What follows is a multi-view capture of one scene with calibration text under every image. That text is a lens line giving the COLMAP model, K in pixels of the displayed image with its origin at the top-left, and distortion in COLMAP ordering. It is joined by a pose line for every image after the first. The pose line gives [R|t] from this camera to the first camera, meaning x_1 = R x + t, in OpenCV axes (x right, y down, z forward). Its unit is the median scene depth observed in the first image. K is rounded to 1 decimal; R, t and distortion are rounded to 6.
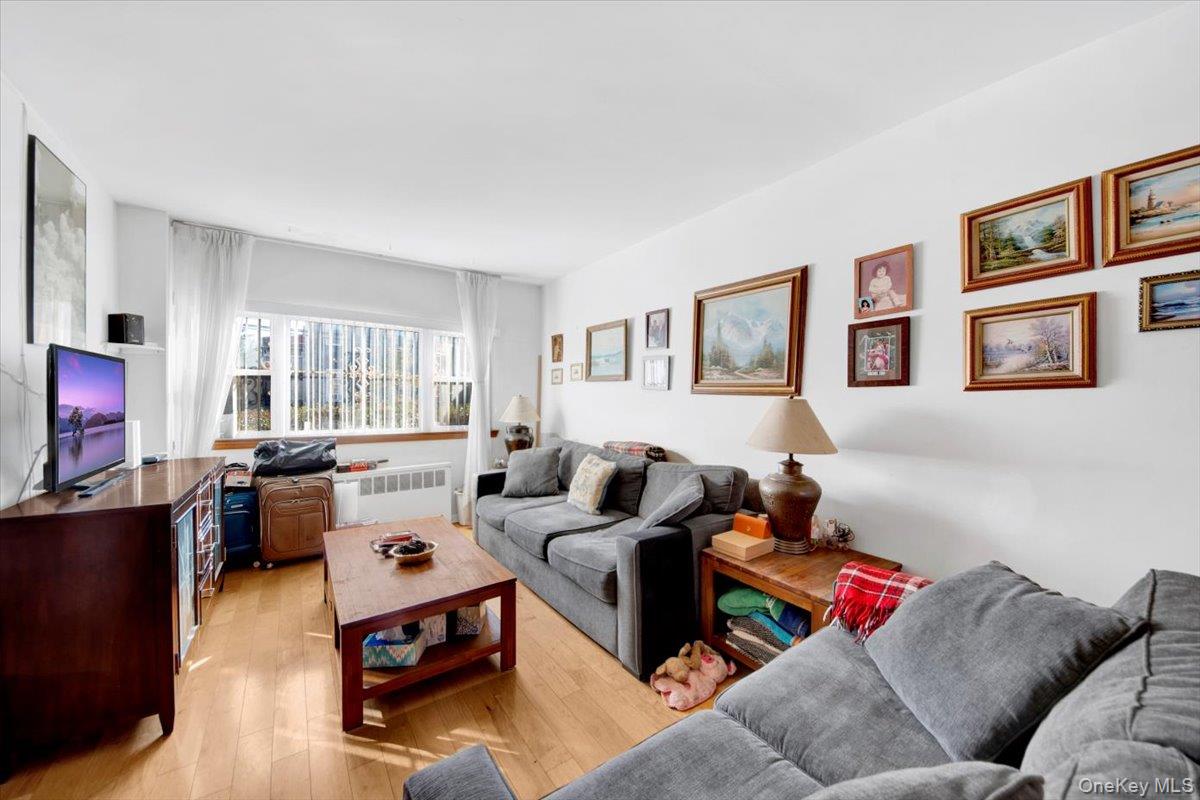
lens RADIAL K [[451.2, 0, 599.6], [0, 451.2, 389.6], [0, 0, 1]] dist [0.027525, -0.022247]
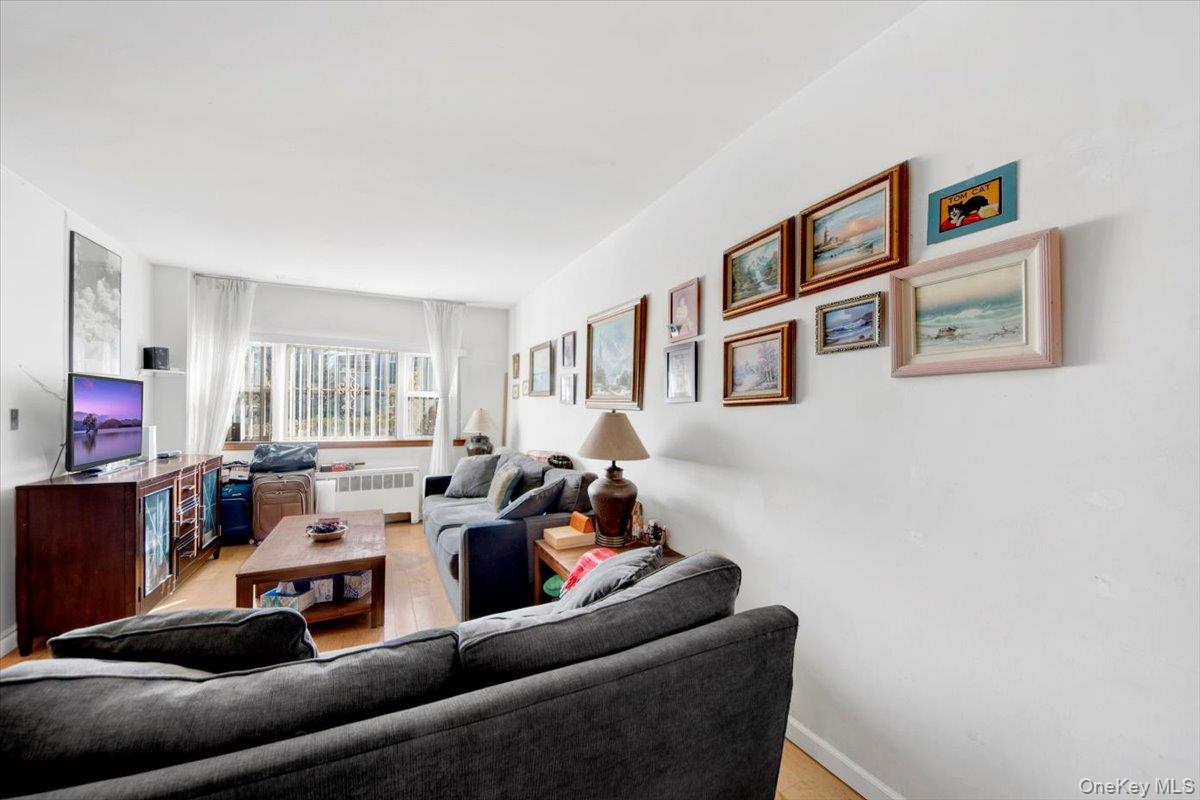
lens RADIAL K [[456.5, 0, 600.0], [0, 456.5, 400.0], [0, 0, 1]] dist [0.000243, -0.018450]
pose [[0.988556, 0.000789, -0.150850, 0.522479], [-0.001826, 0.999976, -0.006737, -0.003623], [0.150841, 0.006935, 0.988534, -0.136236]]
